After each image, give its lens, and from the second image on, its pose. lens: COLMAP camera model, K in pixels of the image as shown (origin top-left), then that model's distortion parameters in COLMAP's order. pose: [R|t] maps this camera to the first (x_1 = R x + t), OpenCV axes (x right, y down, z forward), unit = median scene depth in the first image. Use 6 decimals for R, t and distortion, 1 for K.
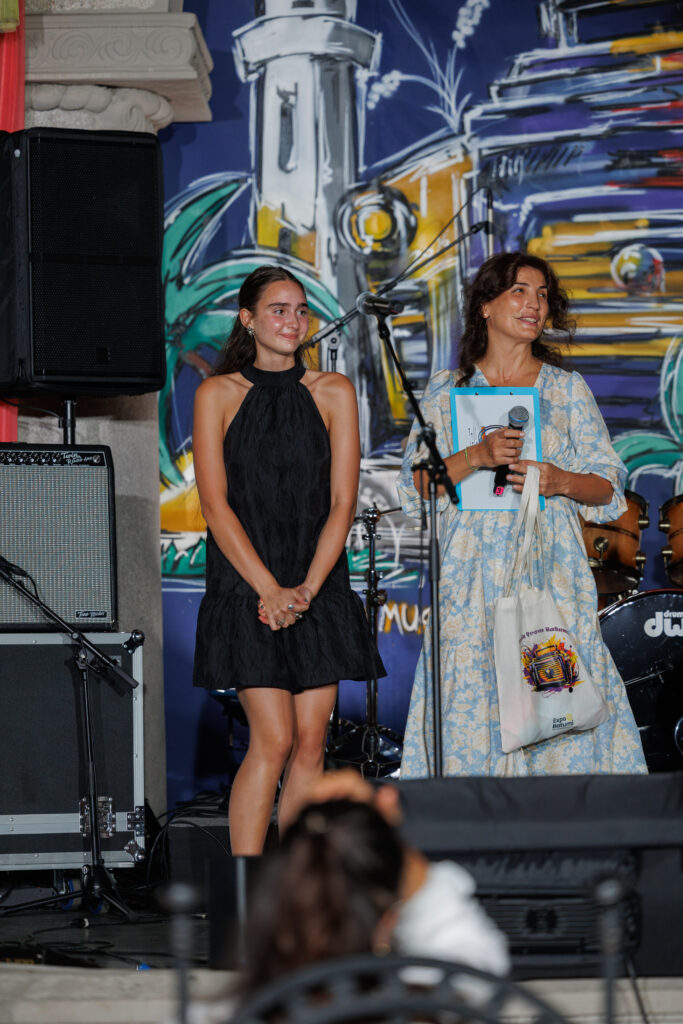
lens RADIAL K [[3925.8, 0, 314.0], [0, 3925.8, 509.5], [0, 0, 1]] dist [-0.010320, -1.600054]
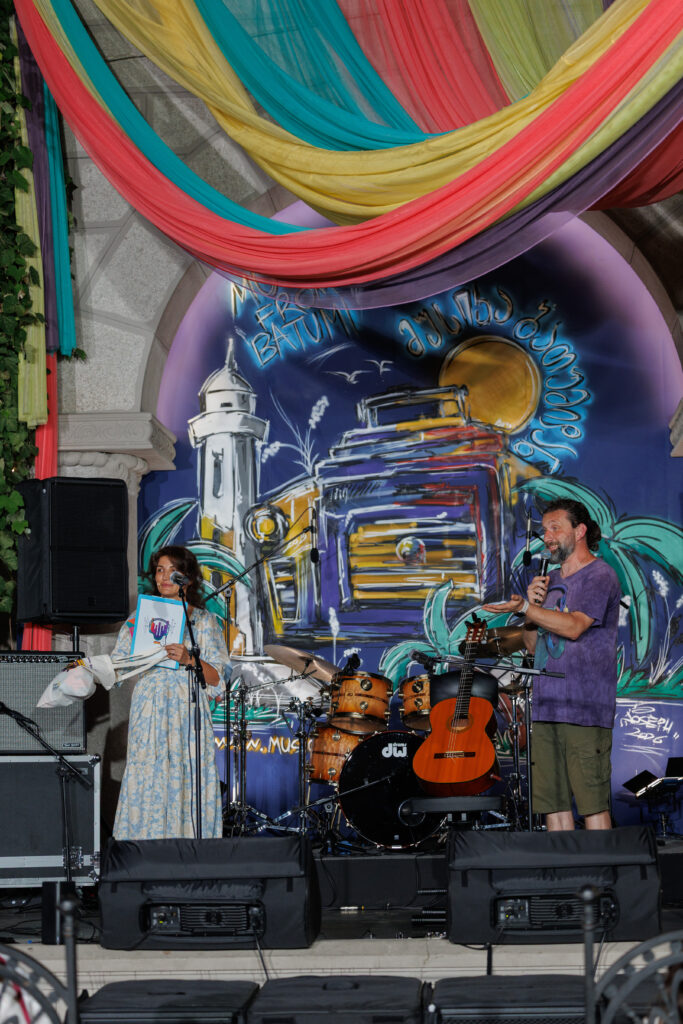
lens RADIAL K [[2281.3, 0, 340.9], [0, 2281.3, 518.1], [0, 0, 1]] dist [-0.019588, 0.447739]
pose [[0.998744, -0.005912, -0.049748, 0.102320], [0.002596, 0.997787, -0.066446, -0.006553], [0.050031, 0.066233, 0.996549, -0.044380]]
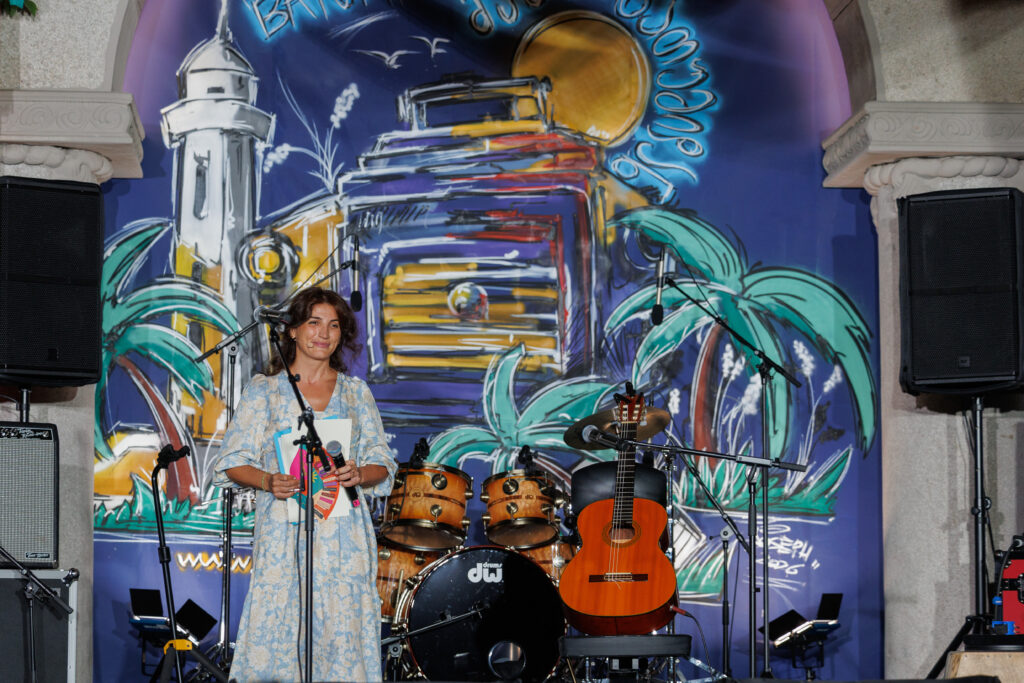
lens RADIAL K [[2971.6, 0, 495.1], [0, 2971.6, 363.5], [0, 0, 1]] dist [-0.037128, -0.296793]
pose [[0.995161, 0.026946, 0.094490, -0.001311], [-0.022691, 0.998692, -0.045818, 0.004387], [-0.095602, 0.043452, 0.994471, 0.018211]]
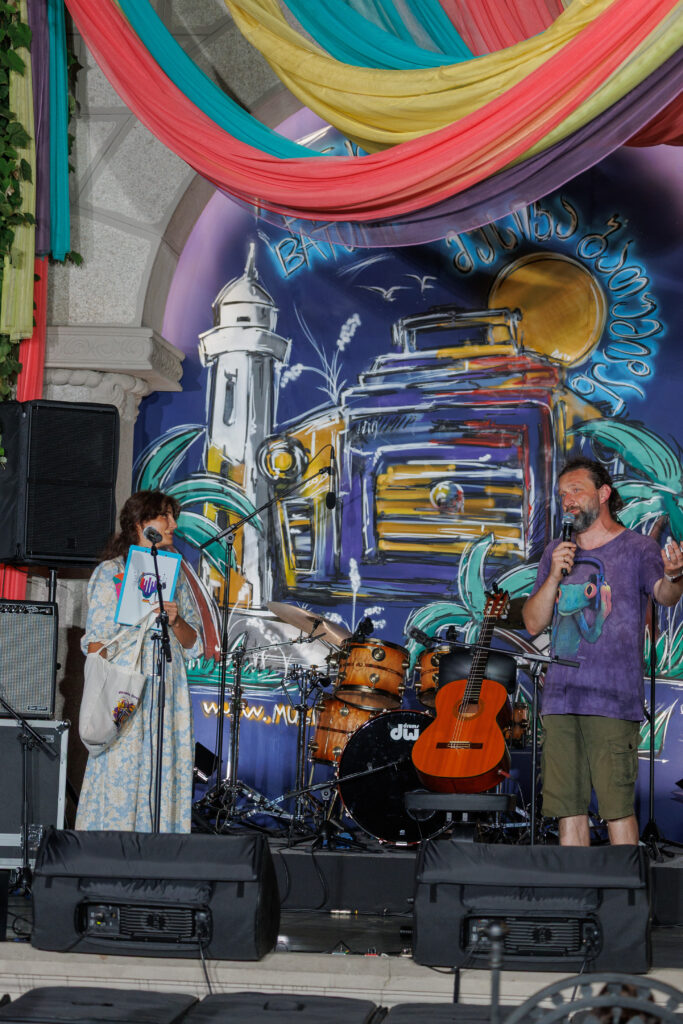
lens RADIAL K [[2846.9, 0, 302.4], [0, 2846.9, 290.2], [0, 0, 1]] dist [-0.011309, 0.123935]
pose [[0.993676, 0.034884, -0.106732, 0.142806], [-0.045840, 0.993729, -0.101989, -0.024824], [0.102505, 0.106236, 0.989043, -0.131476]]
